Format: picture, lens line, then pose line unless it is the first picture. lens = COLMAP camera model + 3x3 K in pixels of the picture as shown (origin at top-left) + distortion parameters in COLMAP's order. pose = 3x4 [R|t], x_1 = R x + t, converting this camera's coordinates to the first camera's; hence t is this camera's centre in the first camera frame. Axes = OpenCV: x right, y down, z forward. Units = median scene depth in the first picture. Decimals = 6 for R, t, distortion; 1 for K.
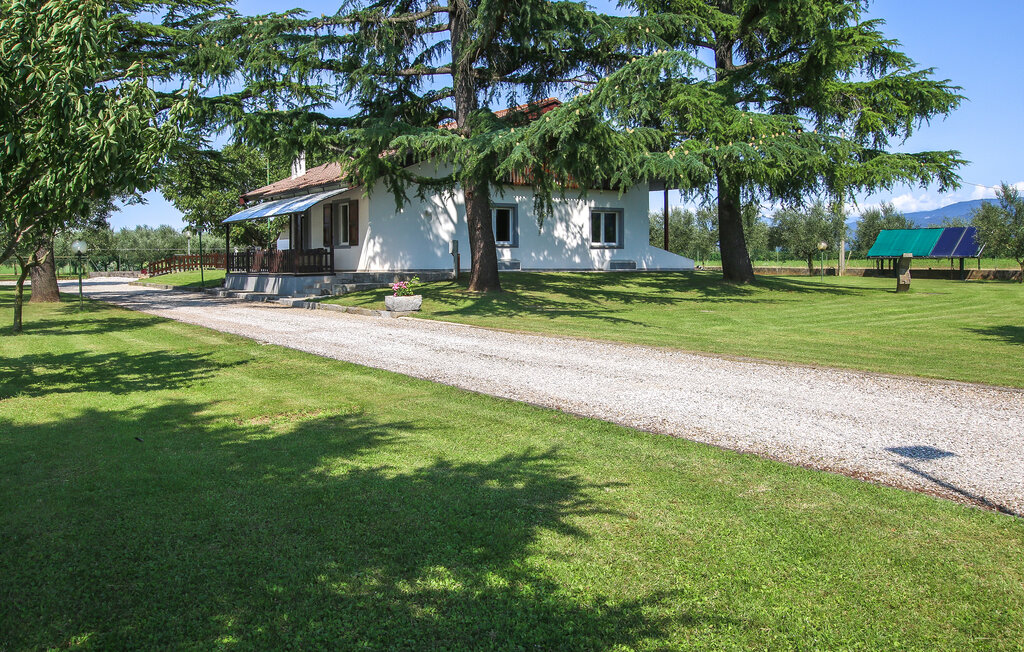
lens RADIAL K [[993.2, 0, 512.0], [0, 993.2, 326.0], [0, 0, 1]] dist [0.052521, 0.032019]
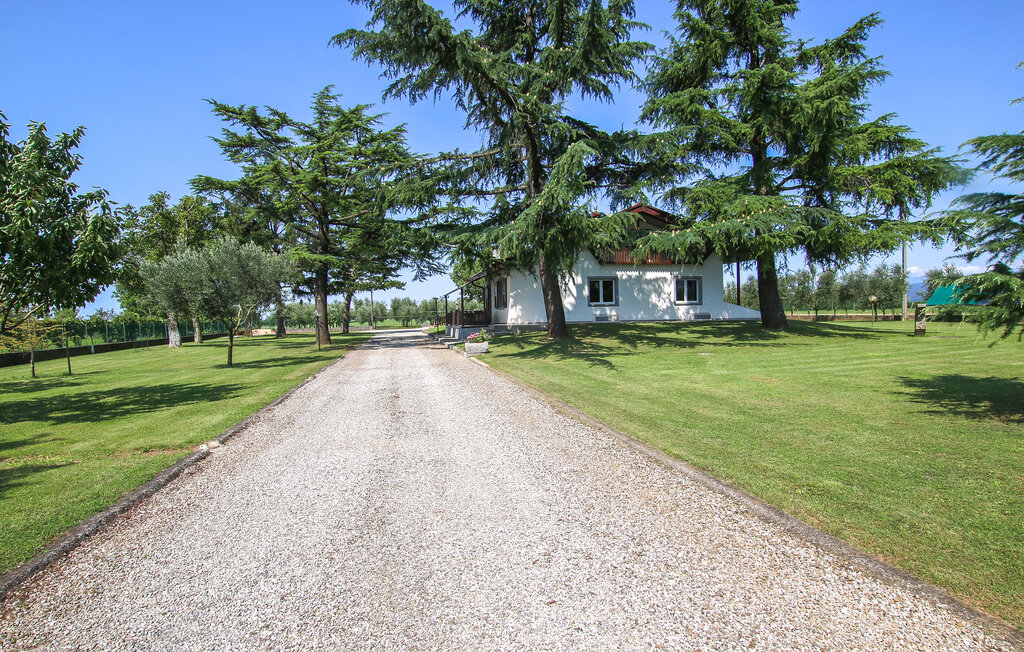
lens RADIAL K [[558.0, 0, 512.0], [0, 558.0, 344.6], [0, 0, 1]] dist [-0.000049, -0.000101]
pose [[0.927872, 0.000593, -0.372899, 0.179943], [-0.004509, 0.999943, -0.009629, -0.014308], [0.372872, 0.010616, 0.927822, 0.191314]]
